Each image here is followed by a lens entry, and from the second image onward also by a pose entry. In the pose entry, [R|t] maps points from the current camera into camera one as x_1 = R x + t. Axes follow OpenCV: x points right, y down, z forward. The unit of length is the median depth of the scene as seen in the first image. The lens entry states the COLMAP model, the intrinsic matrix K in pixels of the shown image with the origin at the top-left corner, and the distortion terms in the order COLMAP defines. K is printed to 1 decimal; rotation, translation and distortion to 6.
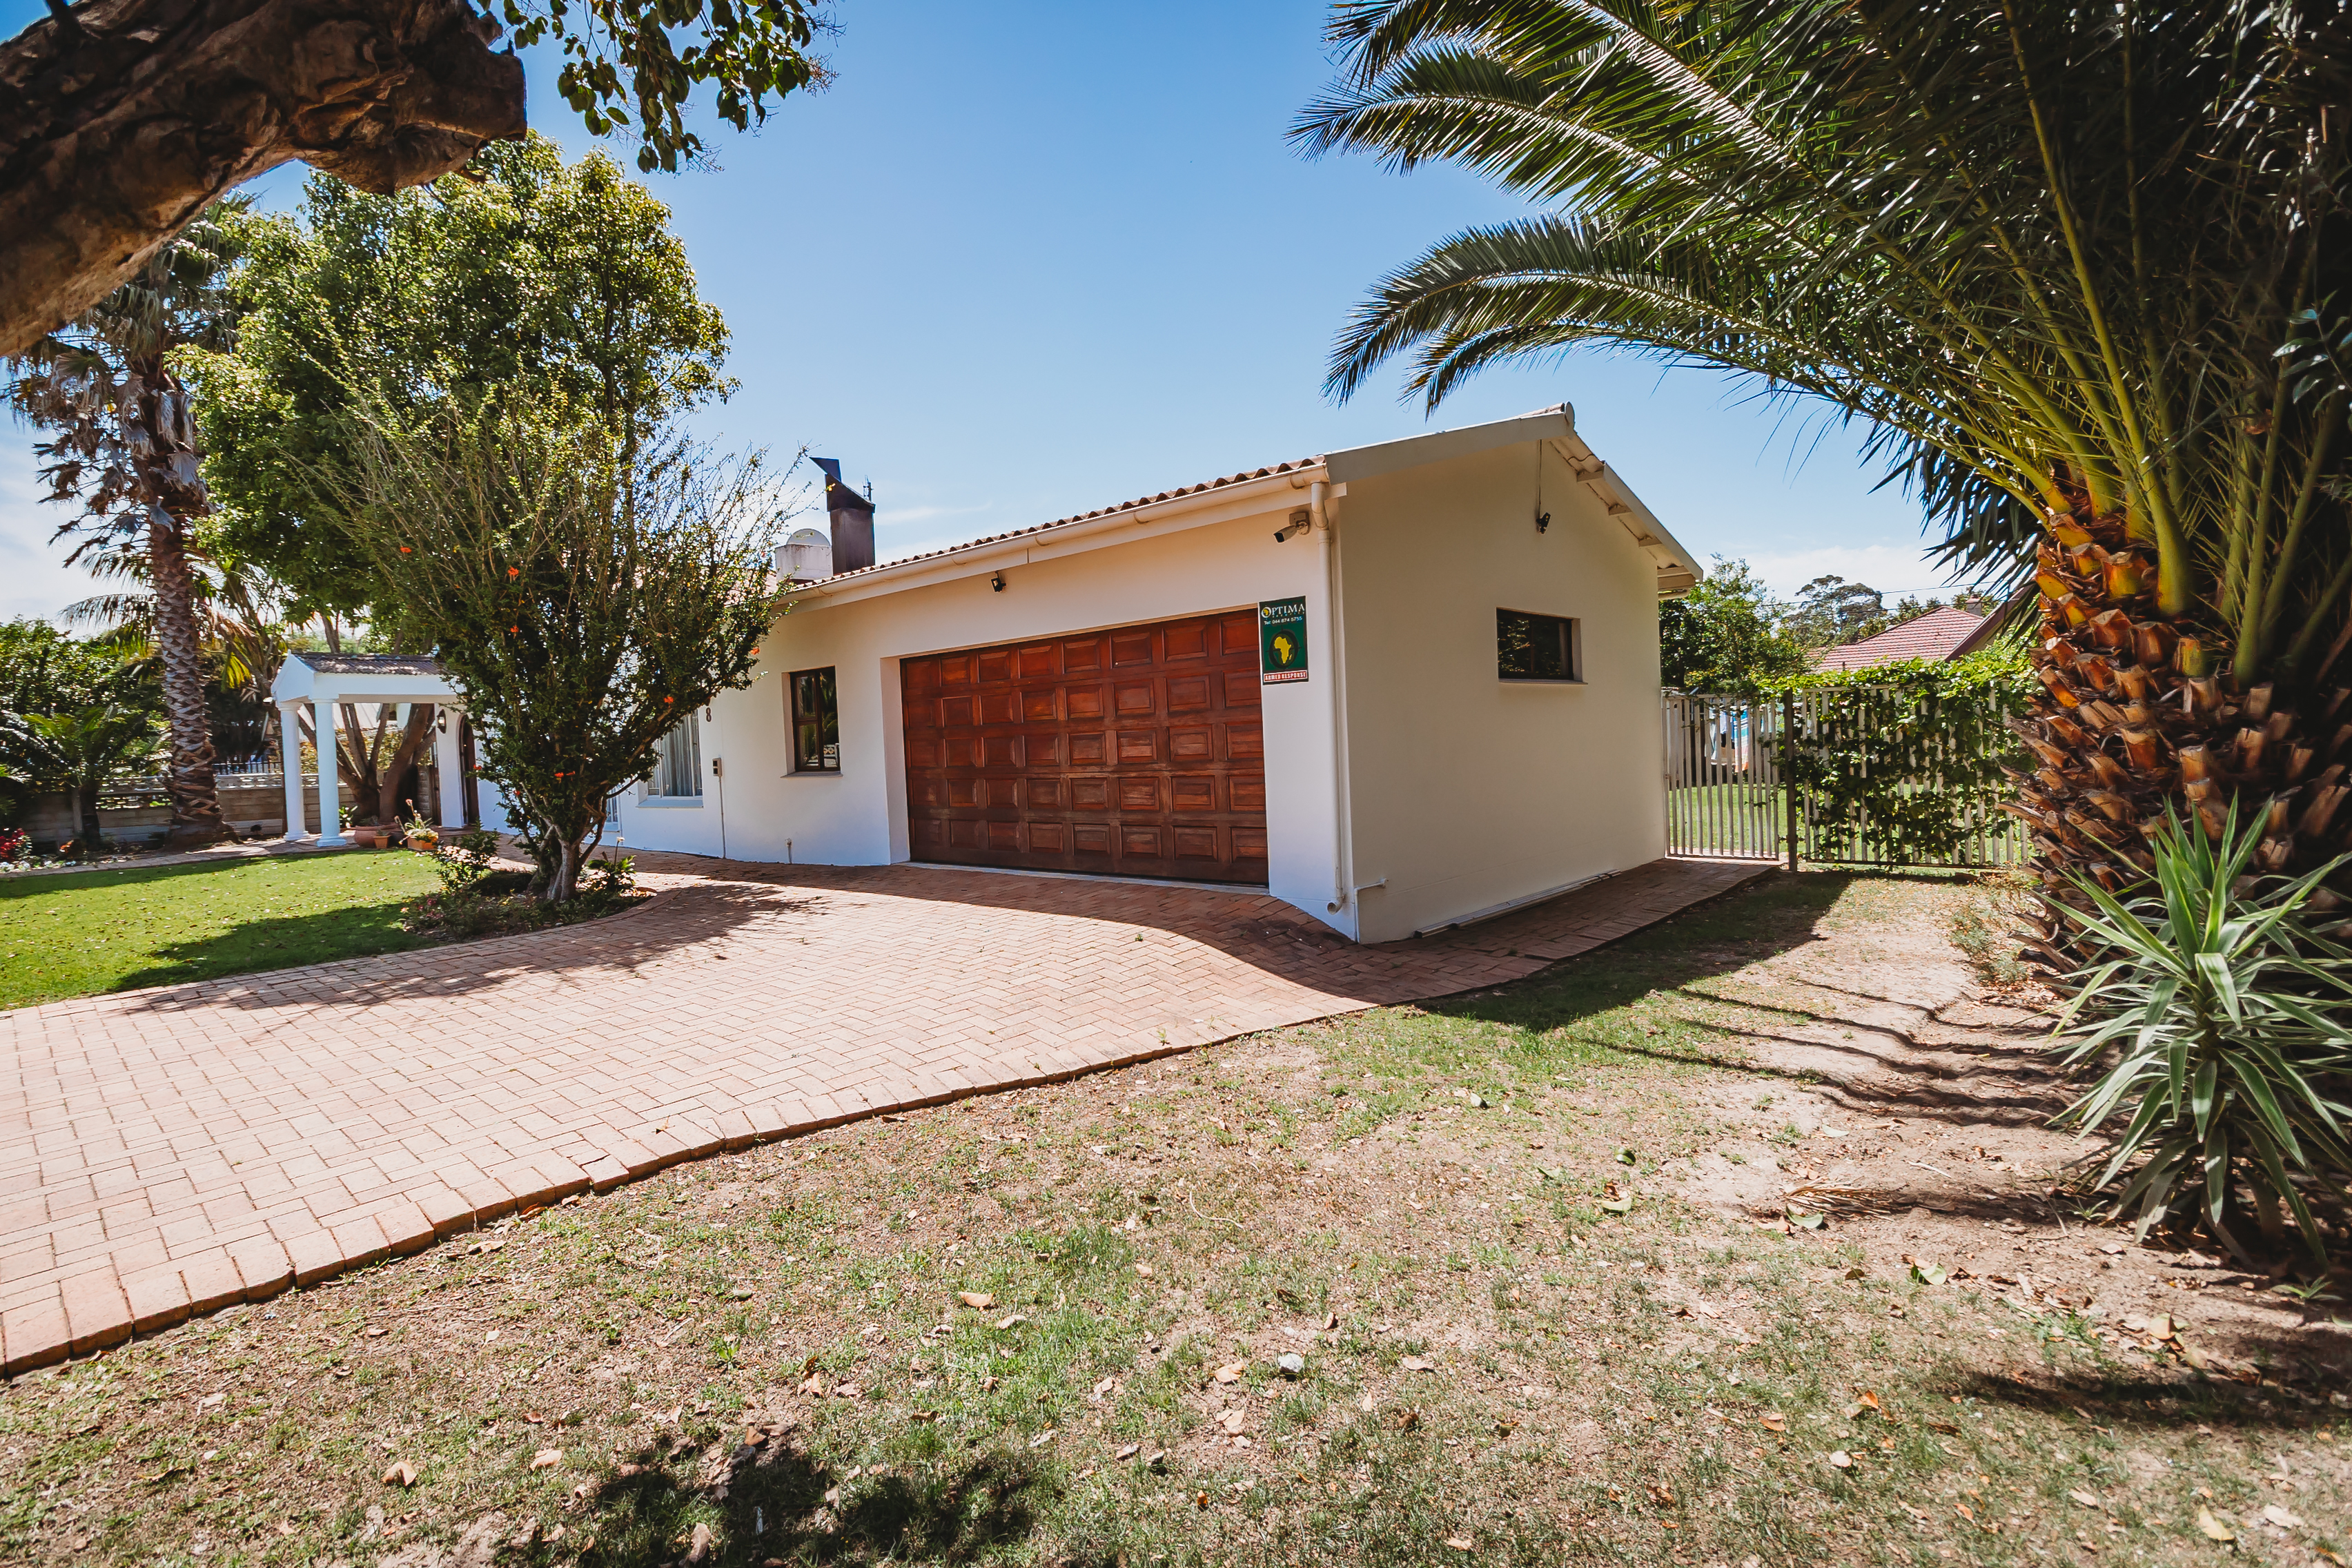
lens RADIAL K [[1076.2, 0, 1185.3], [0, 1076.2, 782.8], [0, 0, 1]] dist [-0.002401, 0.001565]
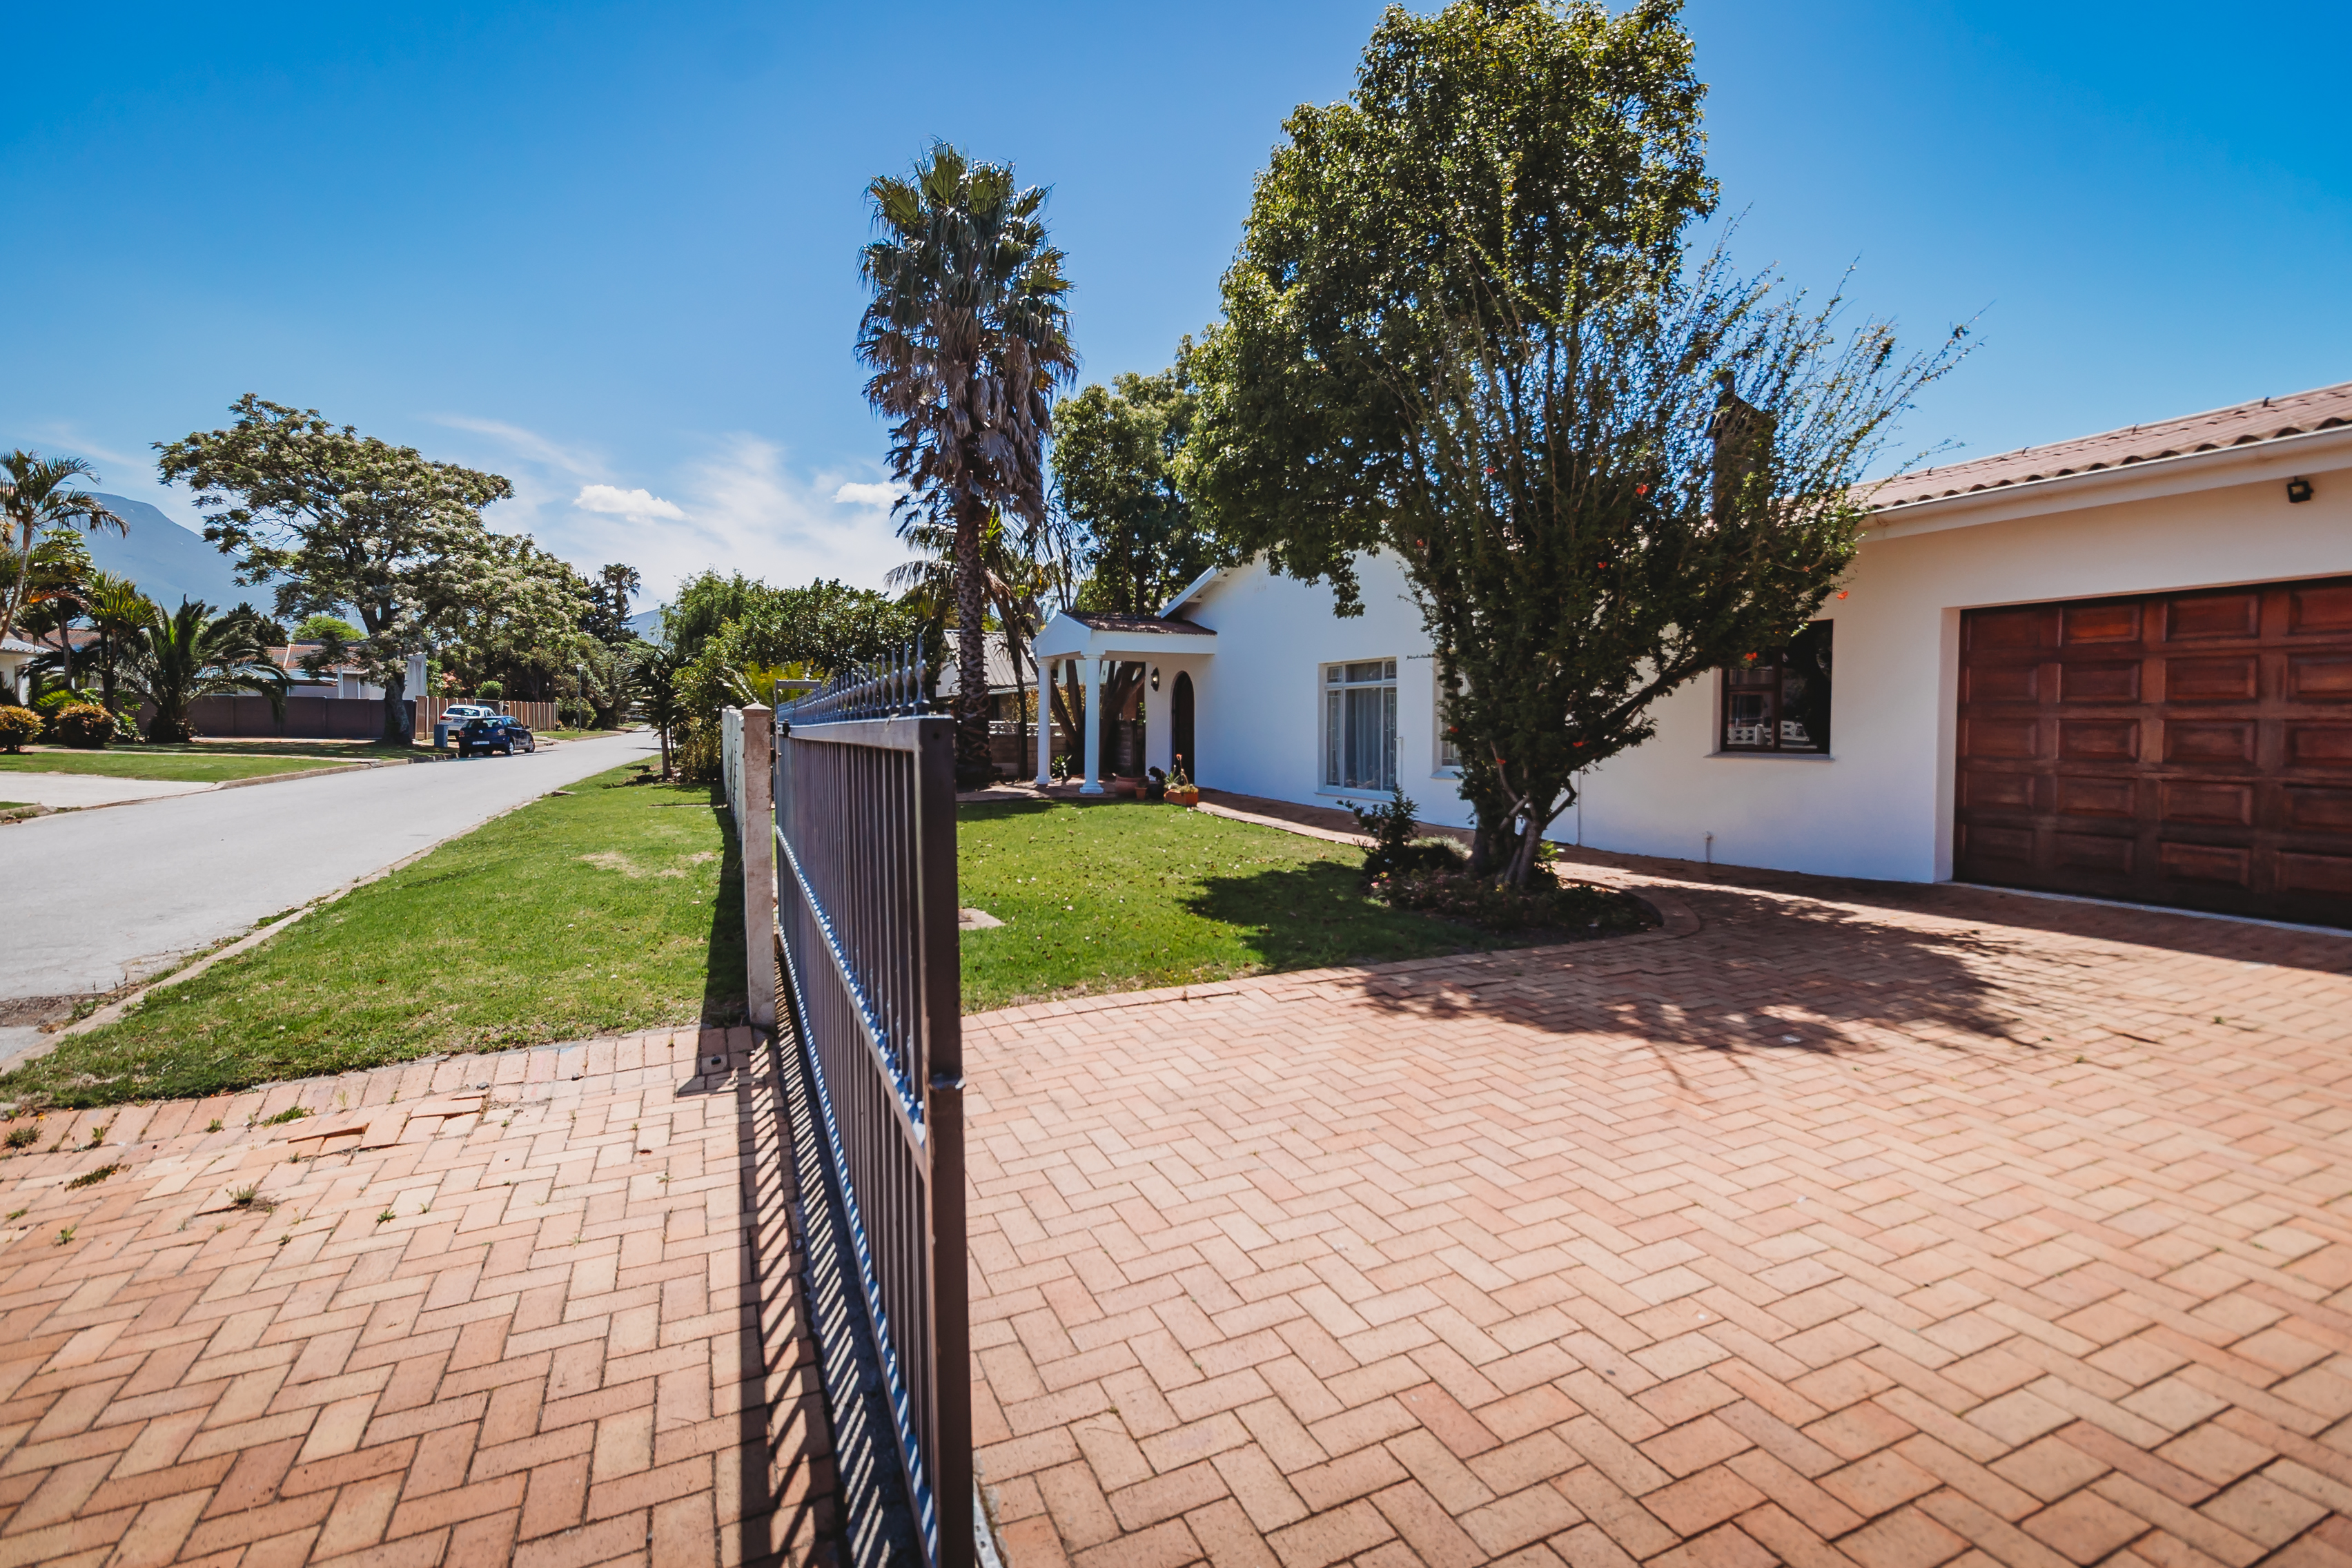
lens RADIAL K [[1076.2, 0, 1178.2], [0, 1076.2, 774.8], [0, 0, 1]] dist [-0.002401, 0.001565]
pose [[0.912417, 0.063207, -0.404352, -0.315731], [-0.056298, 0.997994, 0.028966, 0.005538], [0.405371, -0.003665, 0.914145, 0.071080]]
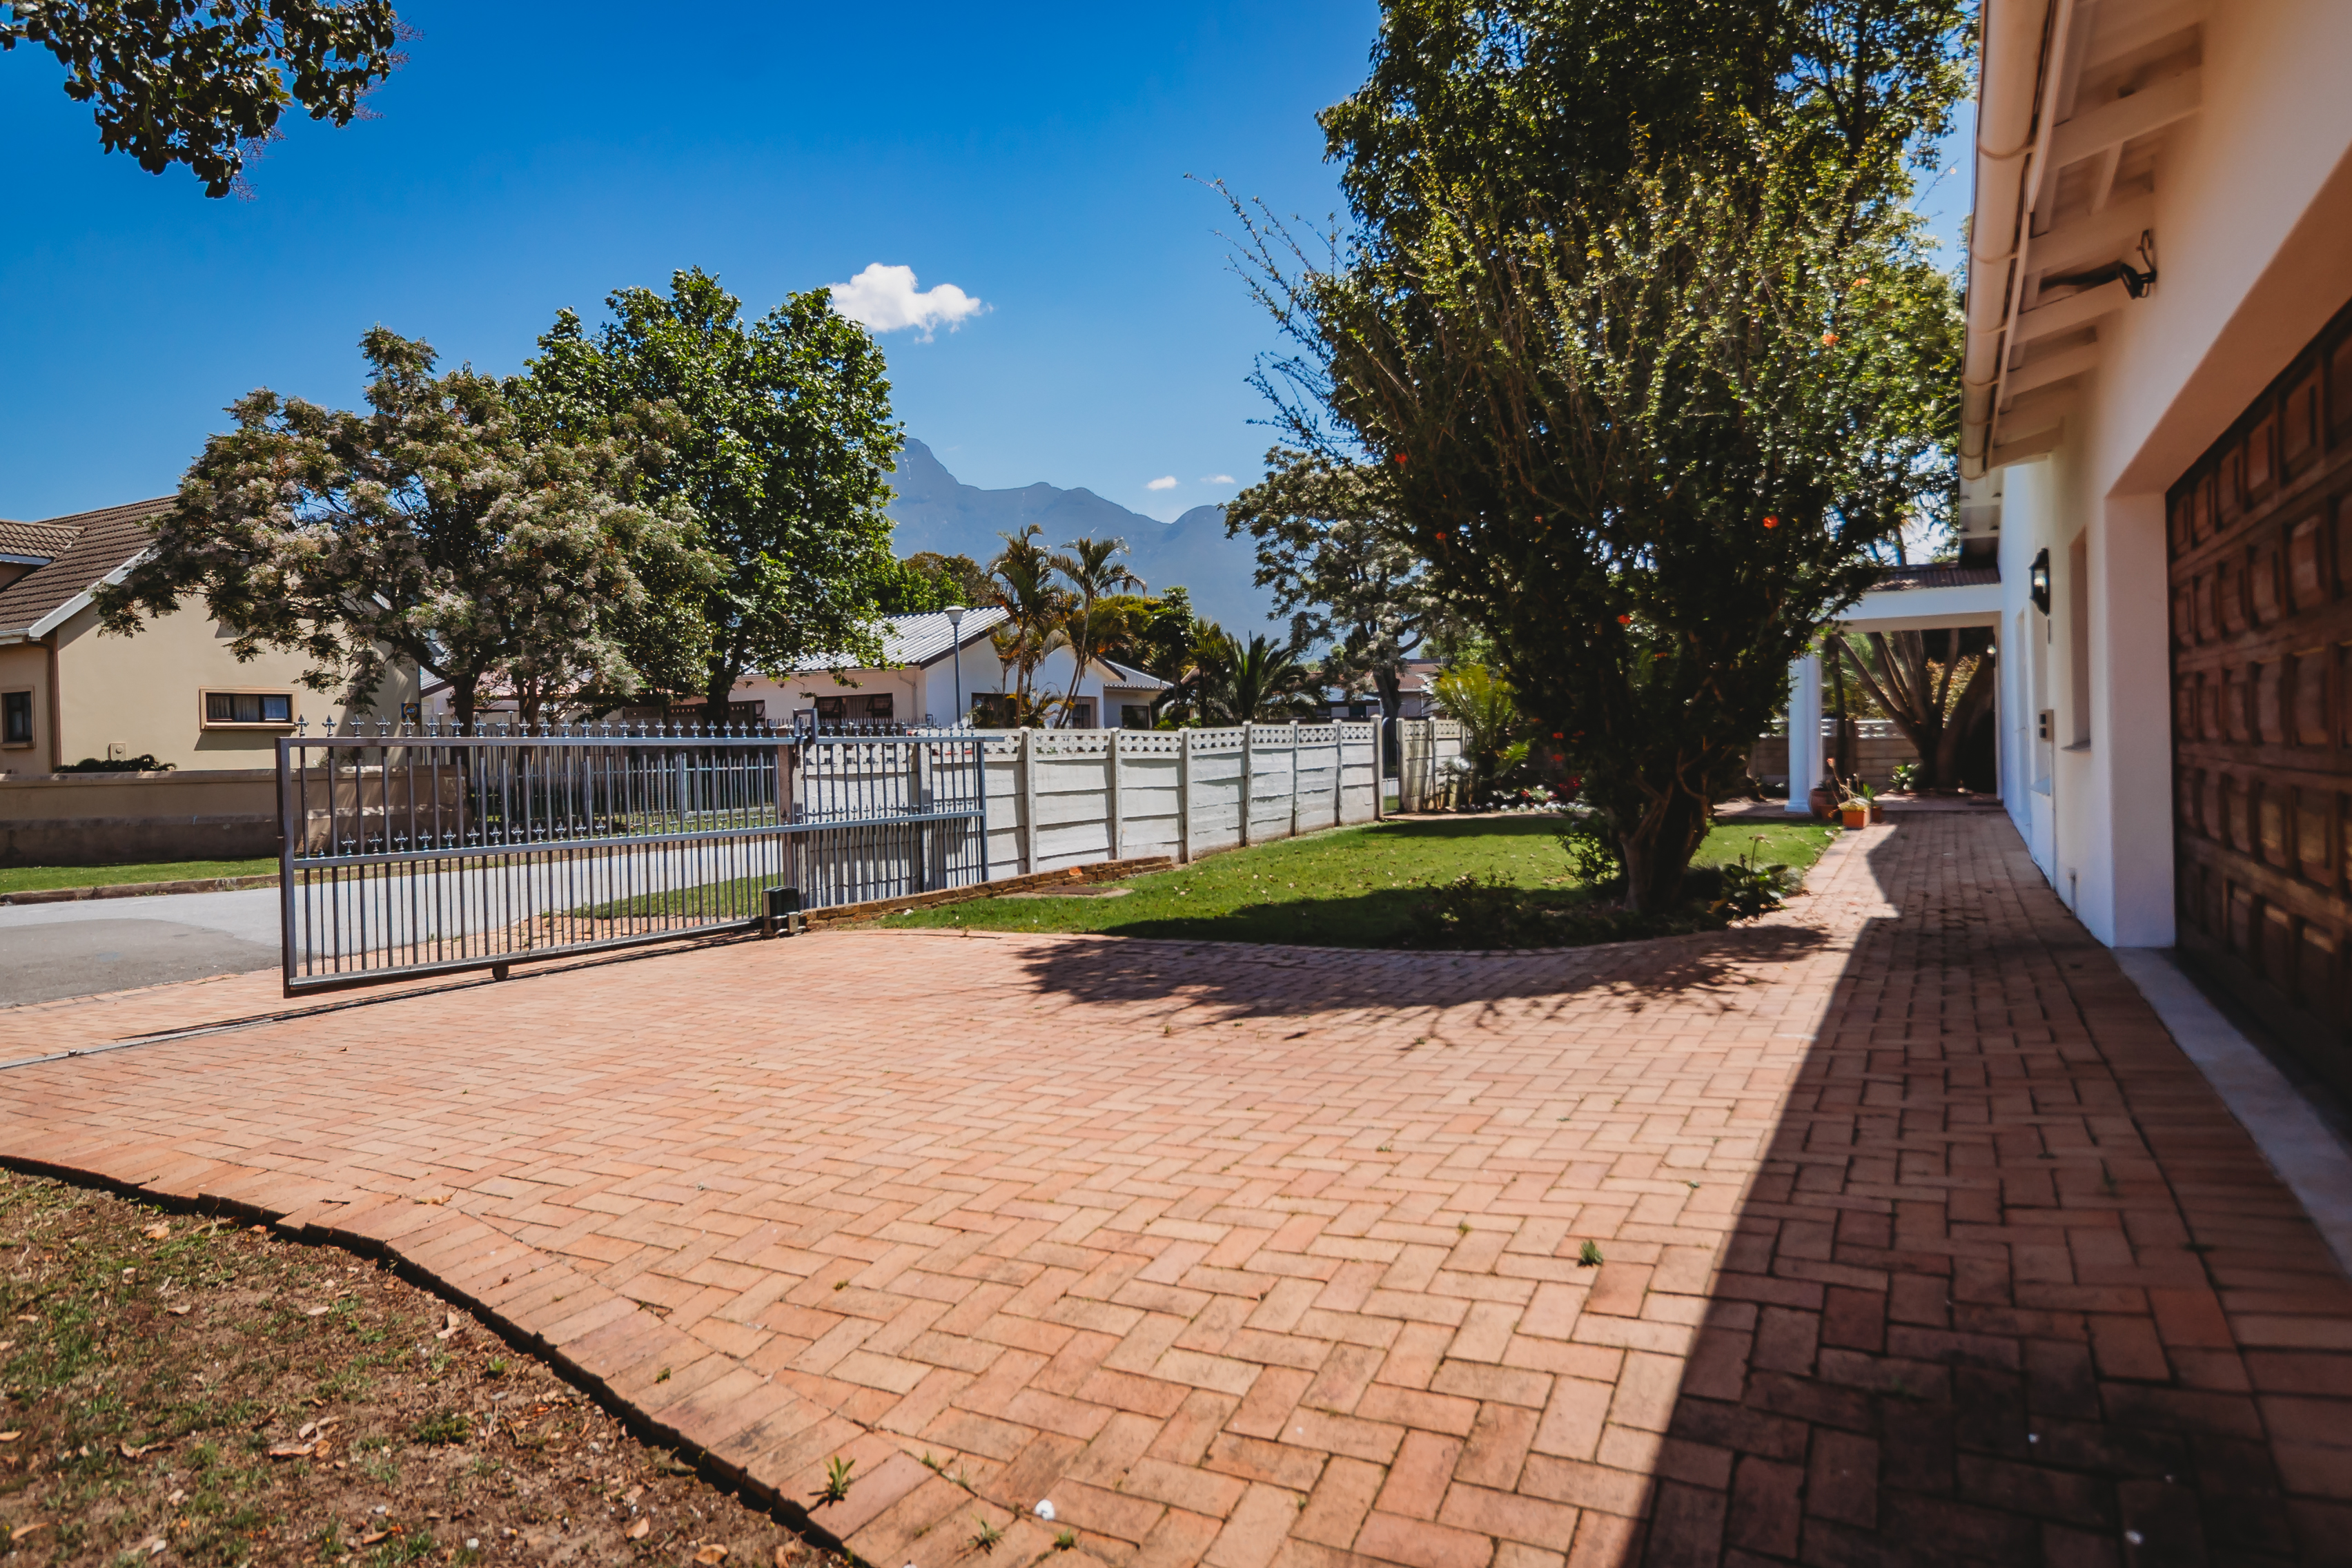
lens RADIAL K [[1444.9, 0, 1190.8], [0, 1444.9, 767.2], [0, 0, 1]] dist [-0.003694, -0.000048]
pose [[0.245321, 0.046956, -0.968304, 0.148645], [-0.019199, 0.998866, 0.043574, -0.013428], [0.969252, 0.007901, 0.245944, 0.317344]]
